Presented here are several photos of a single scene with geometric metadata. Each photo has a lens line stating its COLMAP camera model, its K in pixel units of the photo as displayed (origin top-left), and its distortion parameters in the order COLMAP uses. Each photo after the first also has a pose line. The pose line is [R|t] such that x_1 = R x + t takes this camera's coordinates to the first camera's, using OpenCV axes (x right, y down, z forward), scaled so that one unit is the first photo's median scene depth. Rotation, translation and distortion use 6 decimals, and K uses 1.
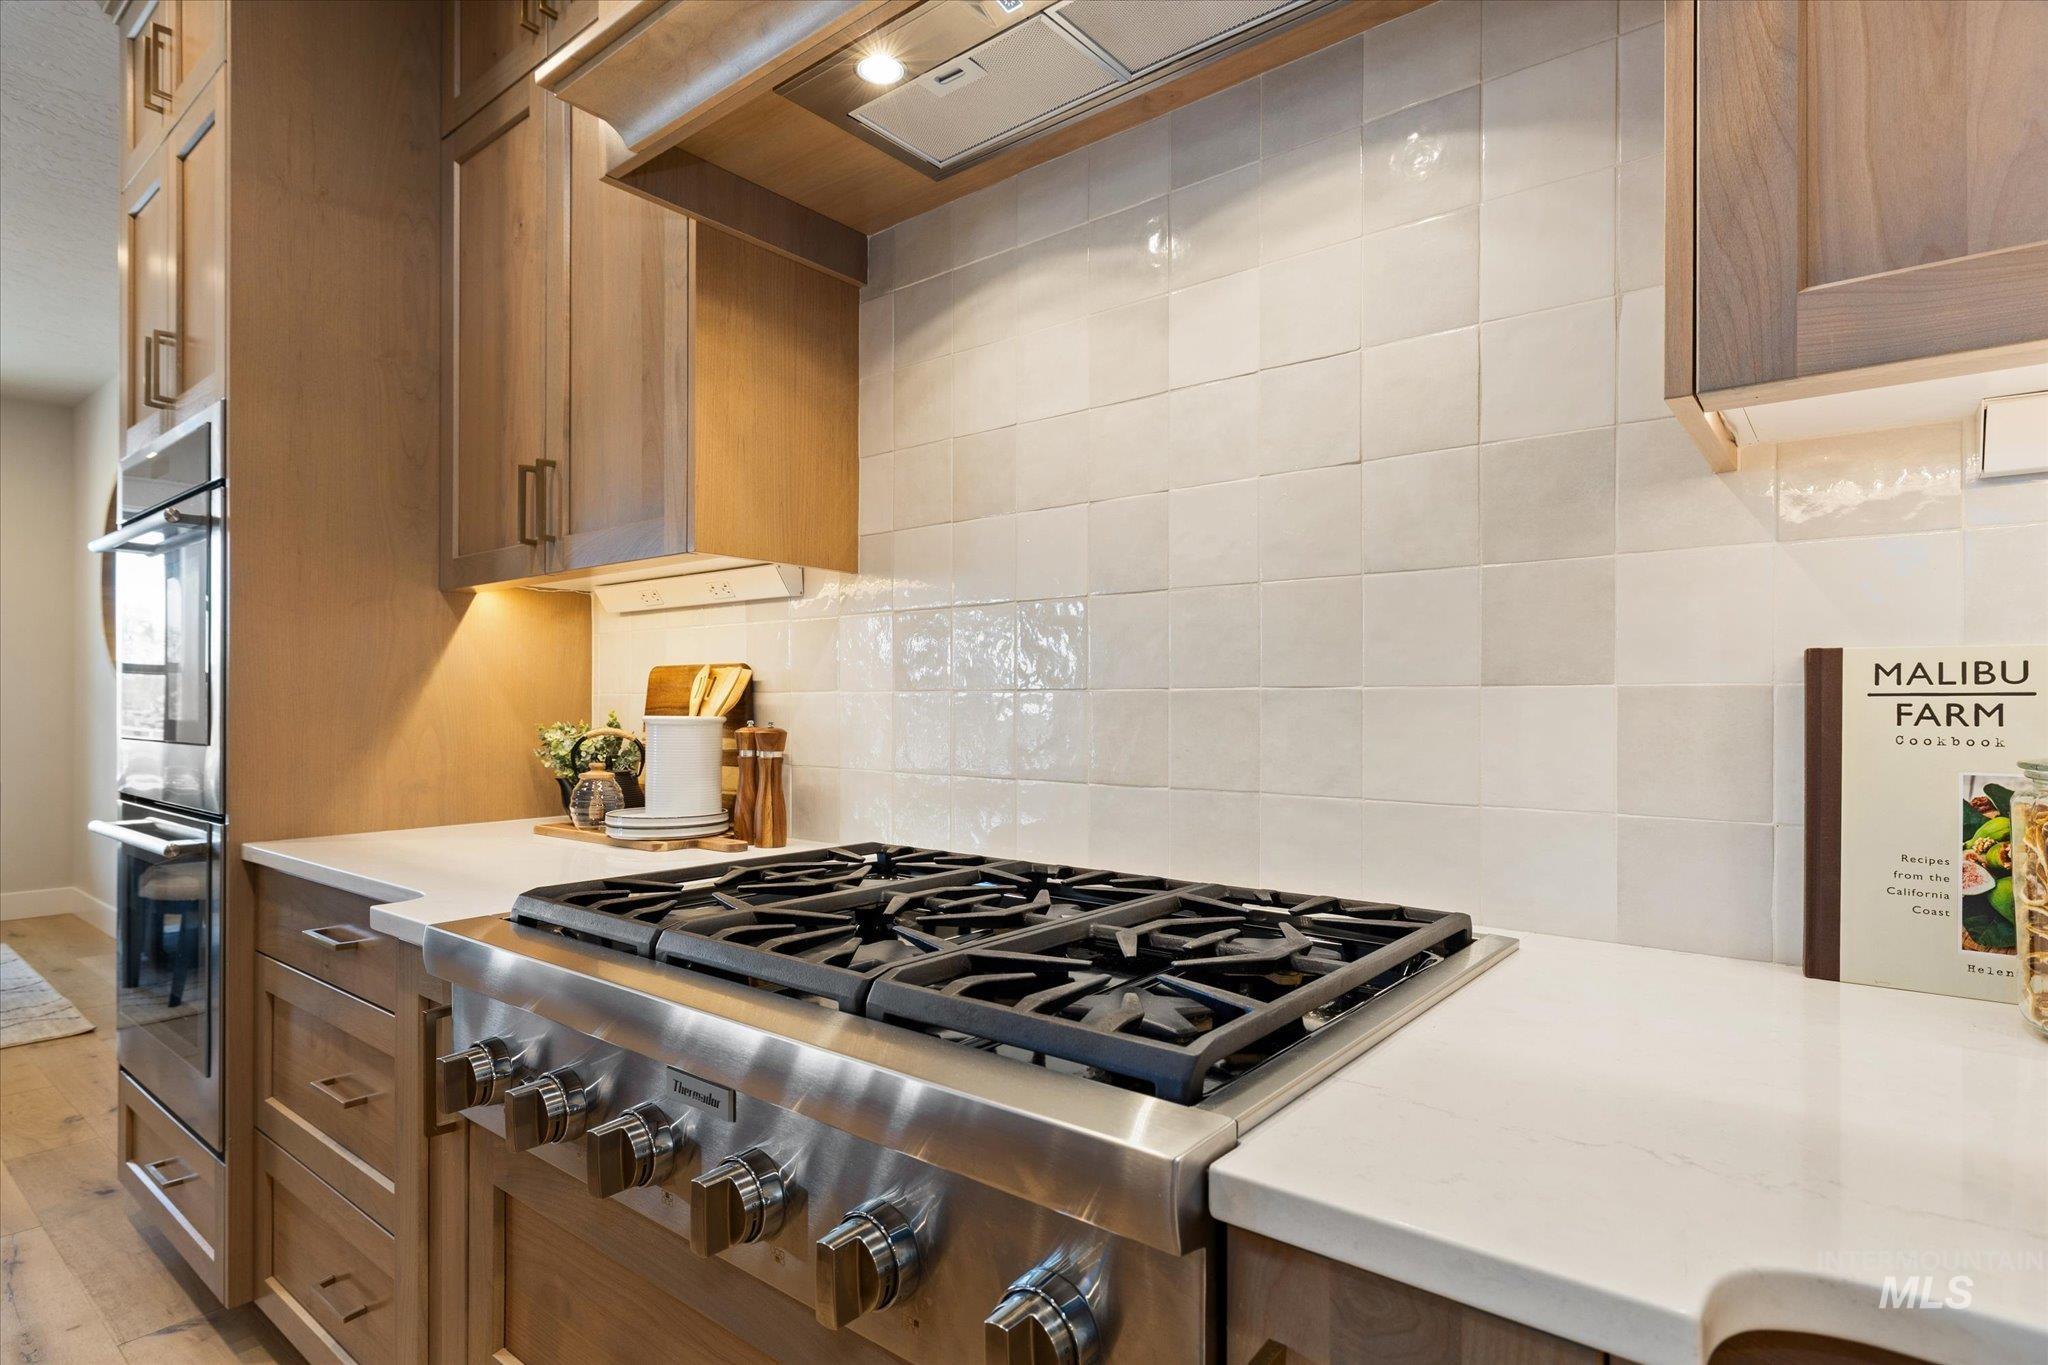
lens RADIAL K [[1049.3, 0, 1038.4], [0, 1049.3, 714.4], [0, 0, 1]] dist [-0.003087, 0.001341]
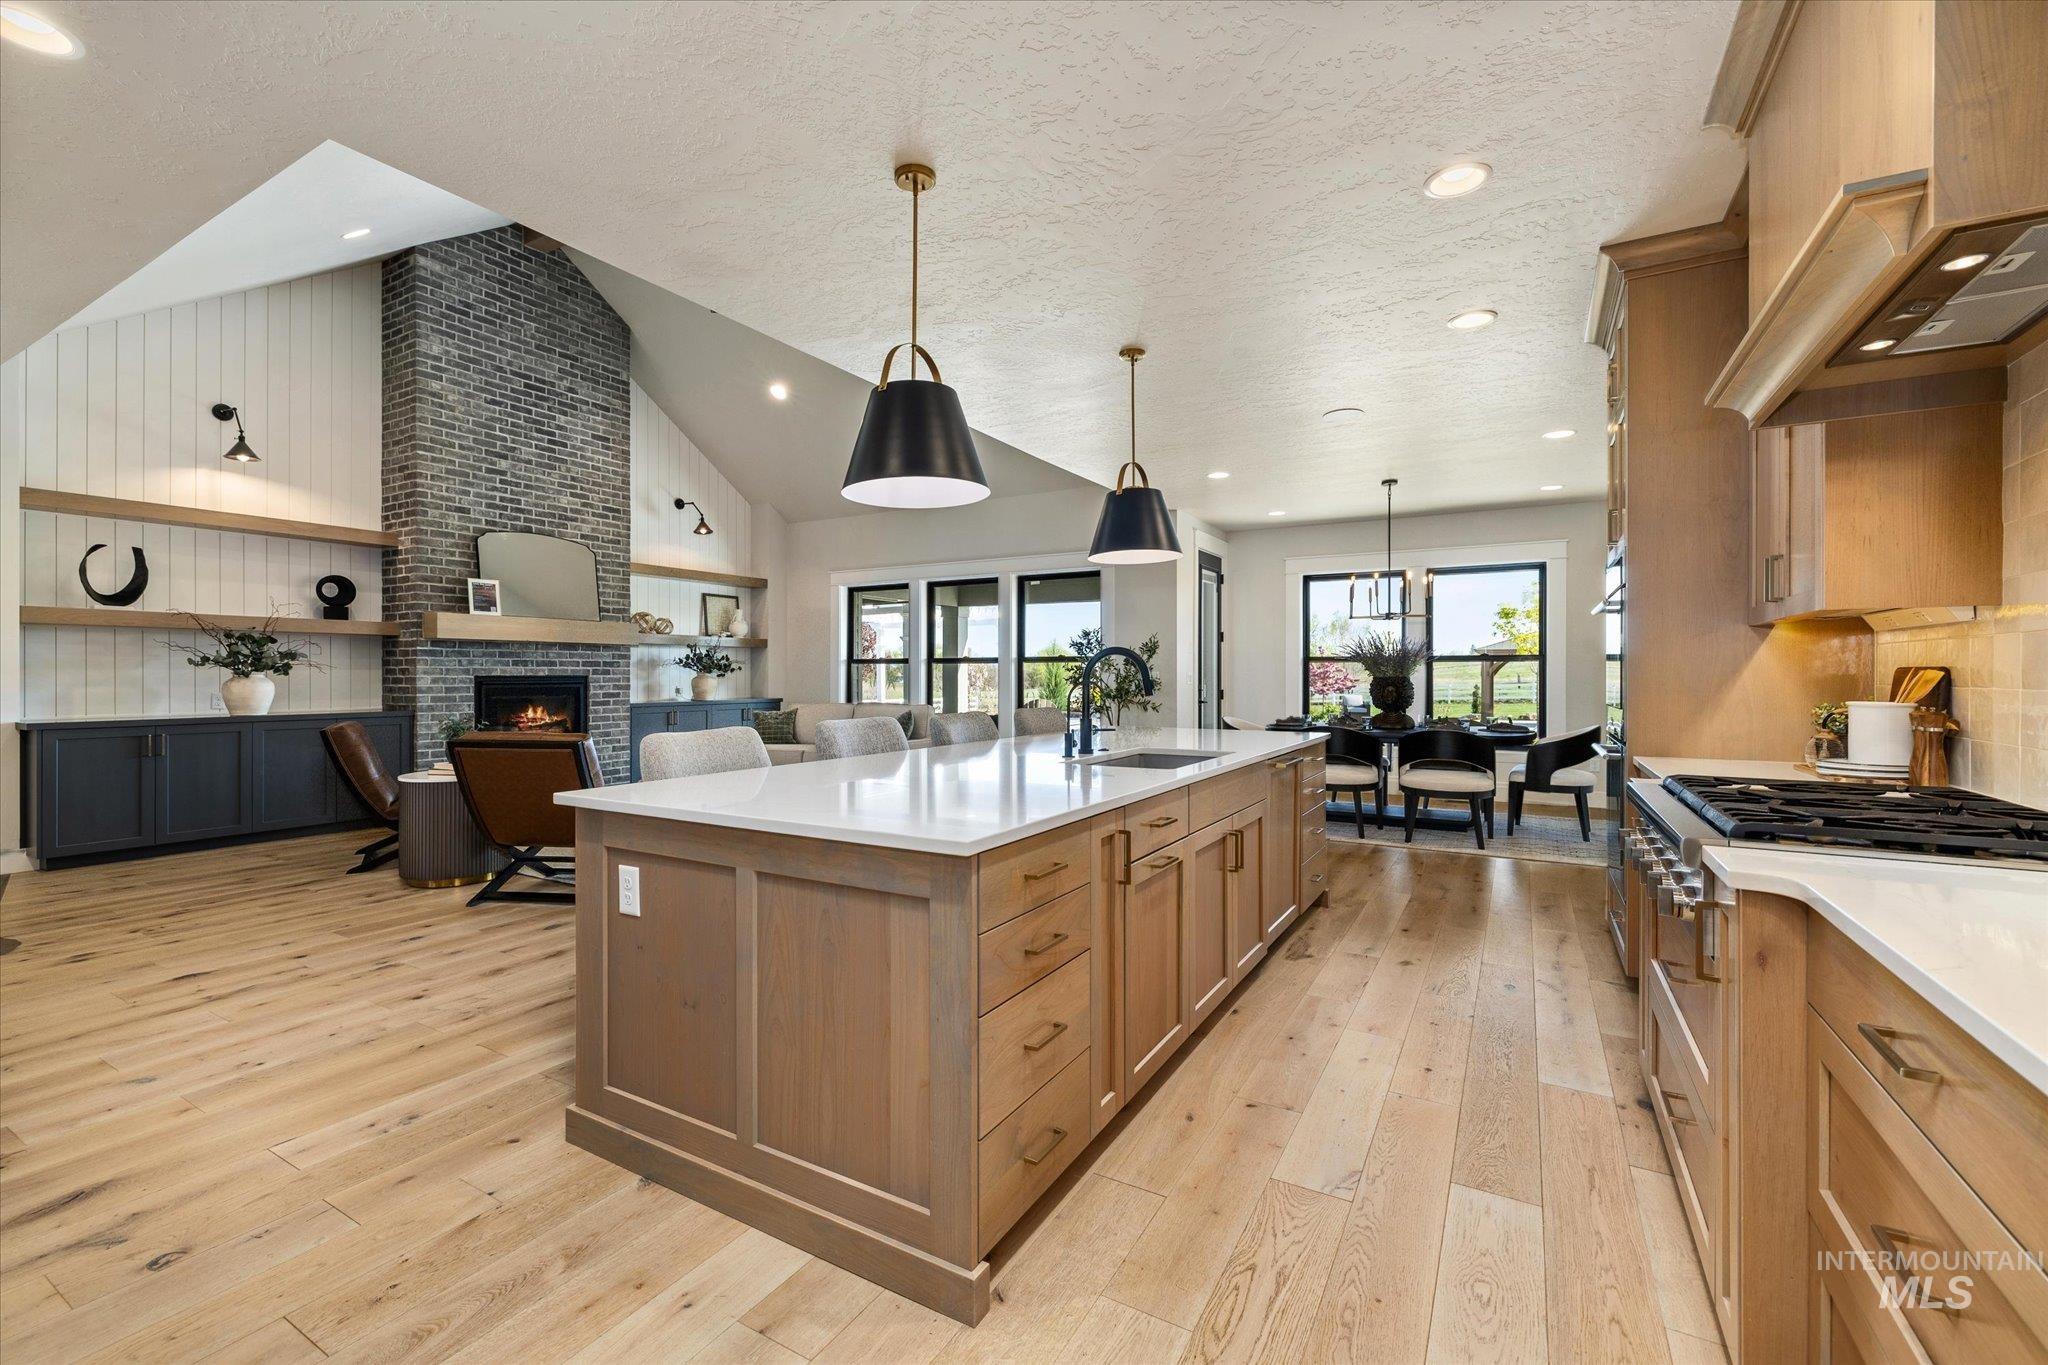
lens RADIAL K [[864.6, 0, 1009.1], [0, 864.6, 674.3], [0, 0, 1]] dist [0.001232, -0.000539]
pose [[0.137476, -0.002044, -0.990503, 1.136631], [-0.003884, 0.999989, -0.002603, -0.045936], [0.990498, 0.004205, 0.137466, -0.691045]]
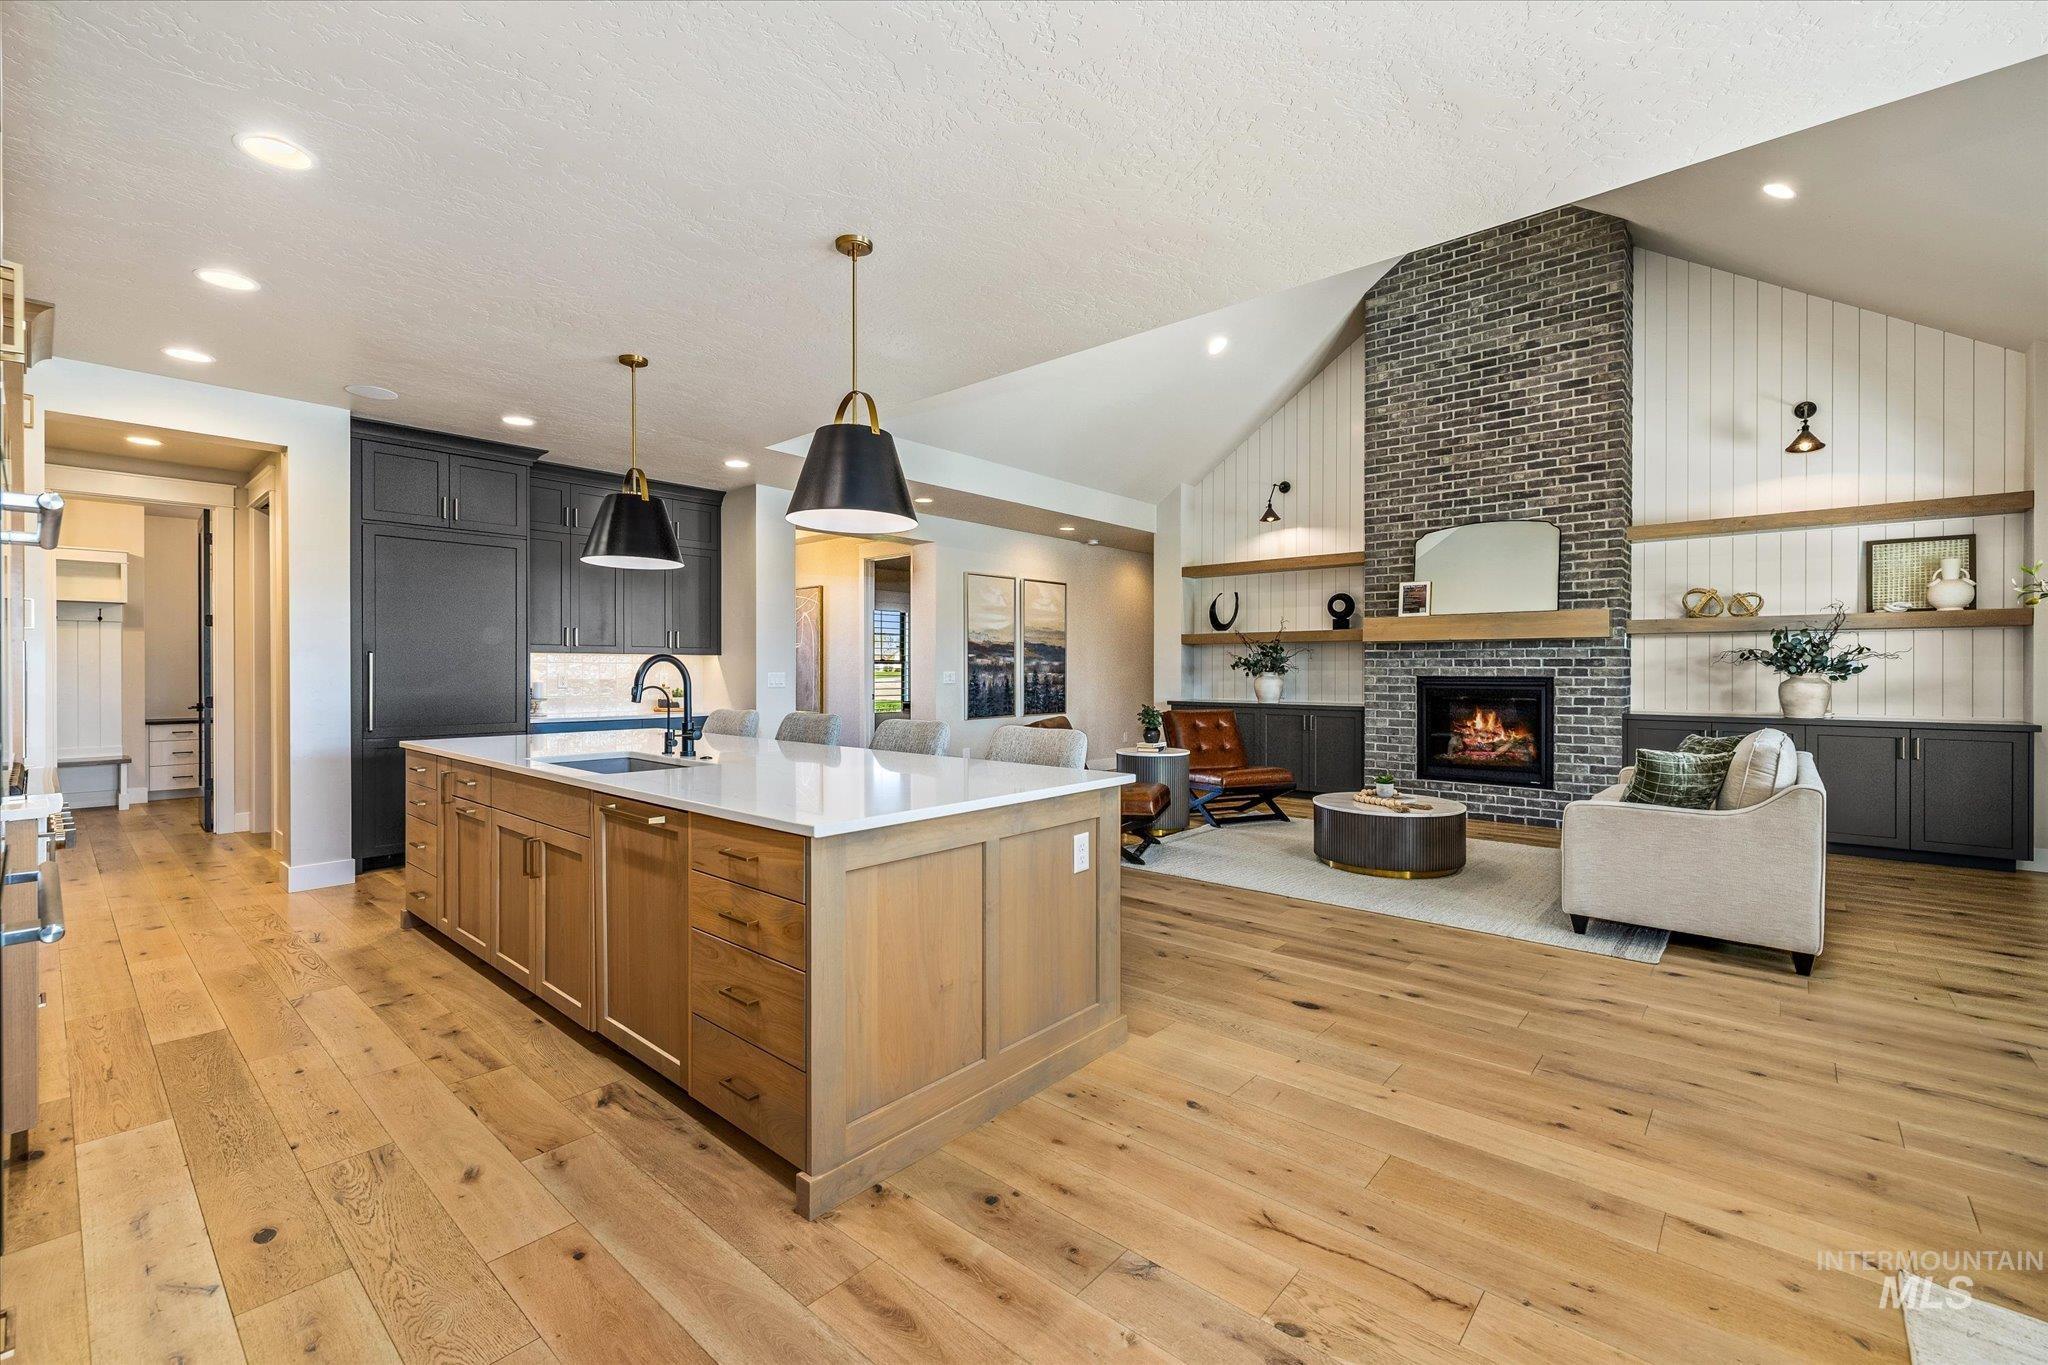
lens RADIAL K [[864.6, 0, 1022.7], [0, 864.6, 673.6], [0, 0, 1]] dist [0.001232, -0.000539]
pose [[-0.998870, -0.003160, 0.047411, -2.647193], [-0.002705, 0.999950, 0.009663, -0.103051], [-0.047439, 0.009524, -0.998829, 2.613556]]
